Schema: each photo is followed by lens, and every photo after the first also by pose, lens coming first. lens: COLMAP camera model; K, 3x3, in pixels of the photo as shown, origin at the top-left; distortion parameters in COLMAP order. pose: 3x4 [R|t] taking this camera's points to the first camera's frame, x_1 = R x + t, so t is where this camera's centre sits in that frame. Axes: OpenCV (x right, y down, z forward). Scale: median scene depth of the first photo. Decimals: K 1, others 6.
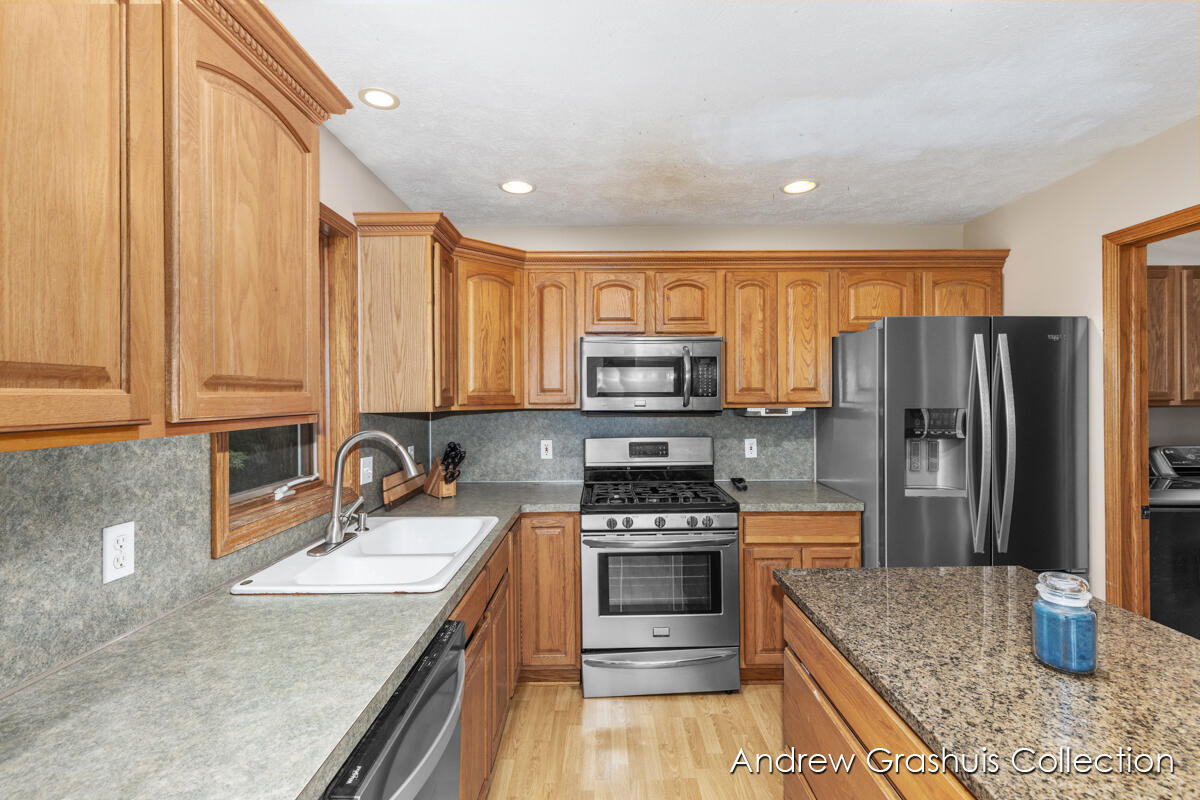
lens RADIAL K [[536.1, 0, 605.7], [0, 536.1, 401.4], [0, 0, 1]] dist [0.001742, -0.000046]
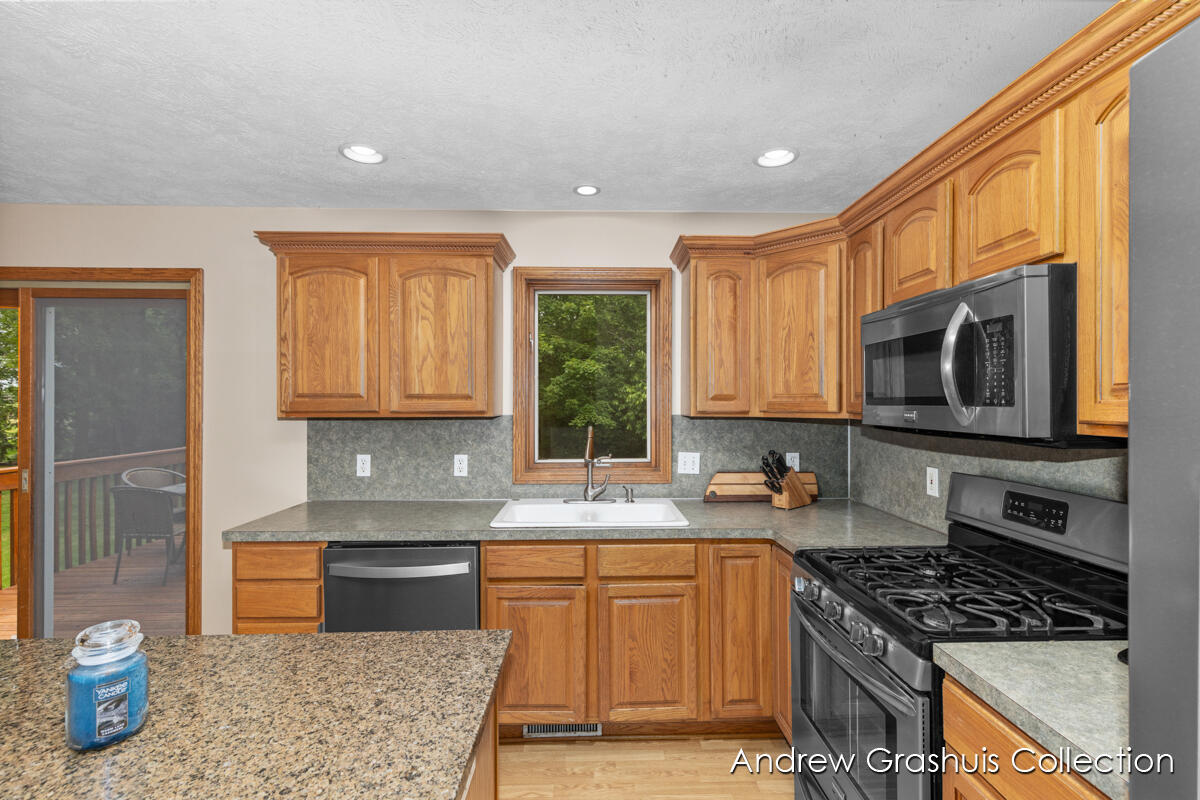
lens RADIAL K [[536.1, 0, 605.7], [0, 536.1, 401.4], [0, 0, 1]] dist [0.001742, -0.000046]
pose [[0.025933, 0.003948, -0.999656, 1.551757], [-0.010289, 0.999940, 0.003683, -0.027817], [0.999611, 0.010190, 0.025972, 1.588799]]
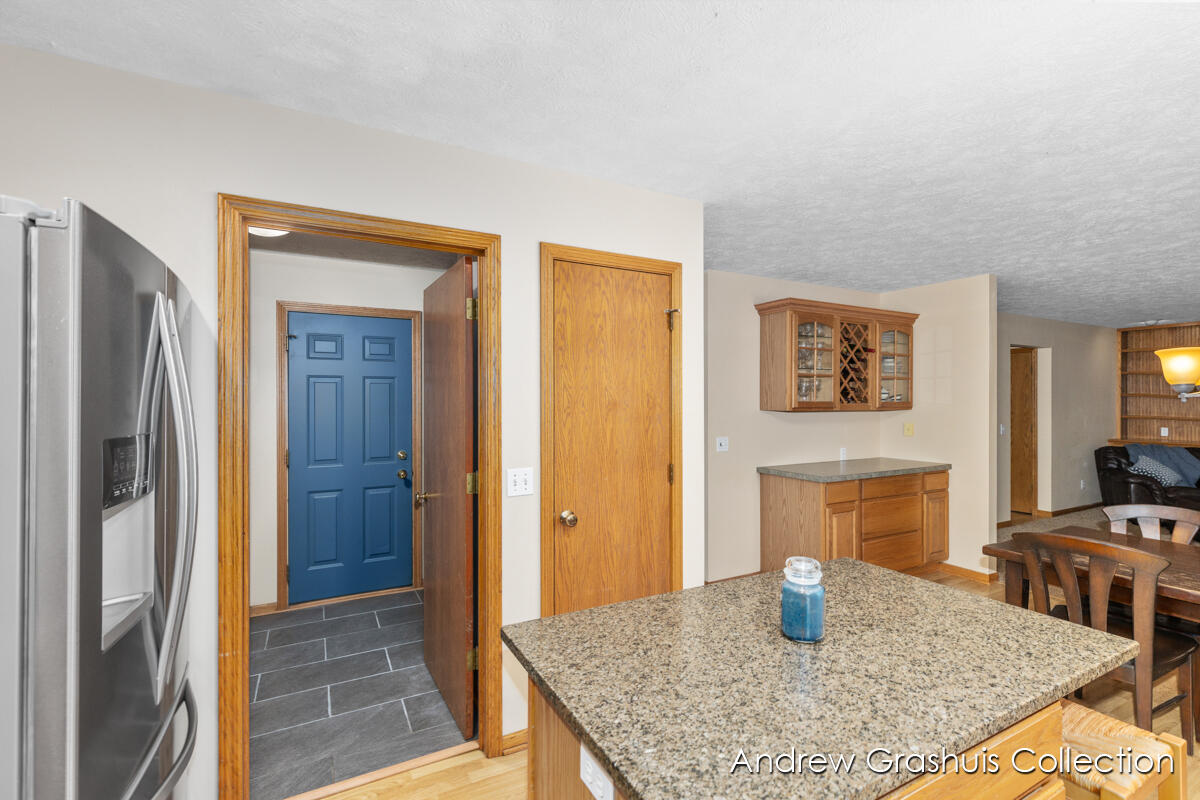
lens RADIAL K [[545.5, 0, 608.7], [0, 545.5, 401.0], [0, 0, 1]] dist [-0.000851, -0.000413]
pose [[-0.477162, 0.007386, 0.878784, 0.010207], [0.012825, 0.999917, -0.001440, -0.019520], [-0.878722, 0.010584, -0.477217, 1.767592]]
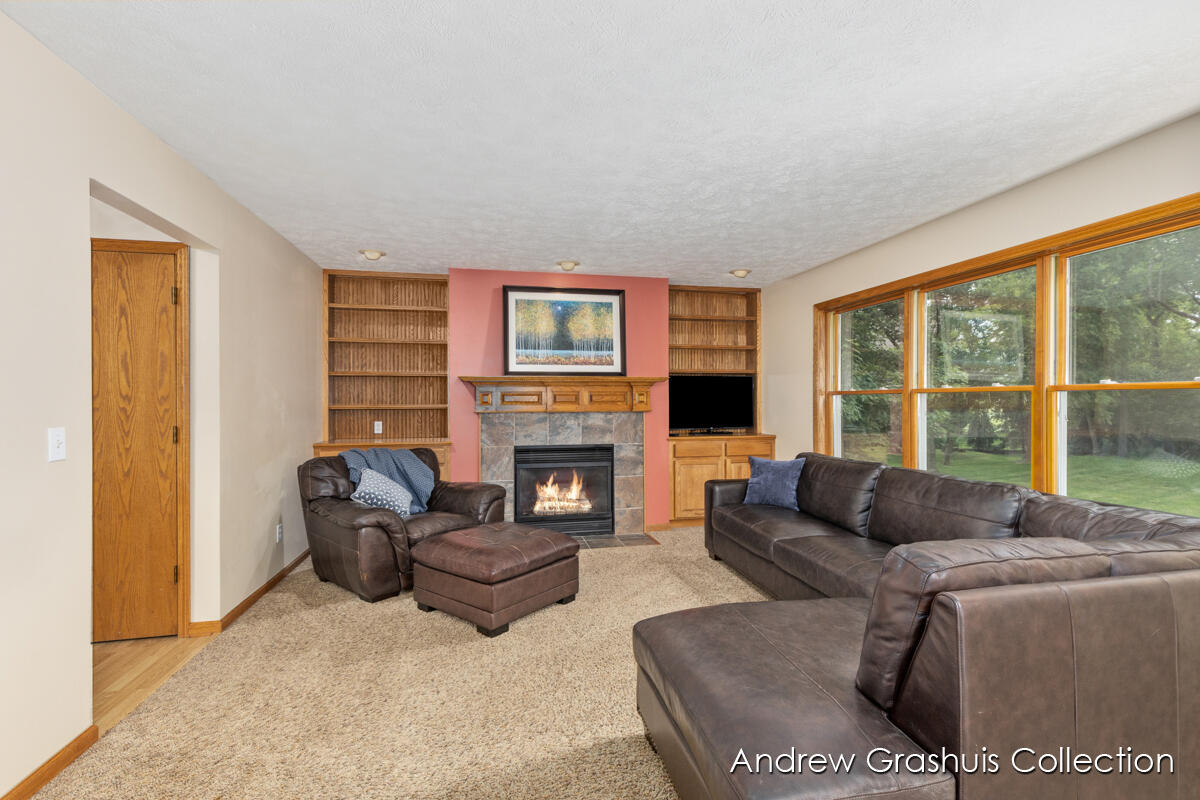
lens RADIAL K [[536.1, 0, 605.7], [0, 536.1, 401.4], [0, 0, 1]] dist [0.001742, -0.000046]
pose [[-0.977949, 0.008621, -0.208667, 1.601236], [0.006191, 0.999905, 0.012295, 0.159834], [0.208753, 0.010732, -0.977909, -2.267983]]
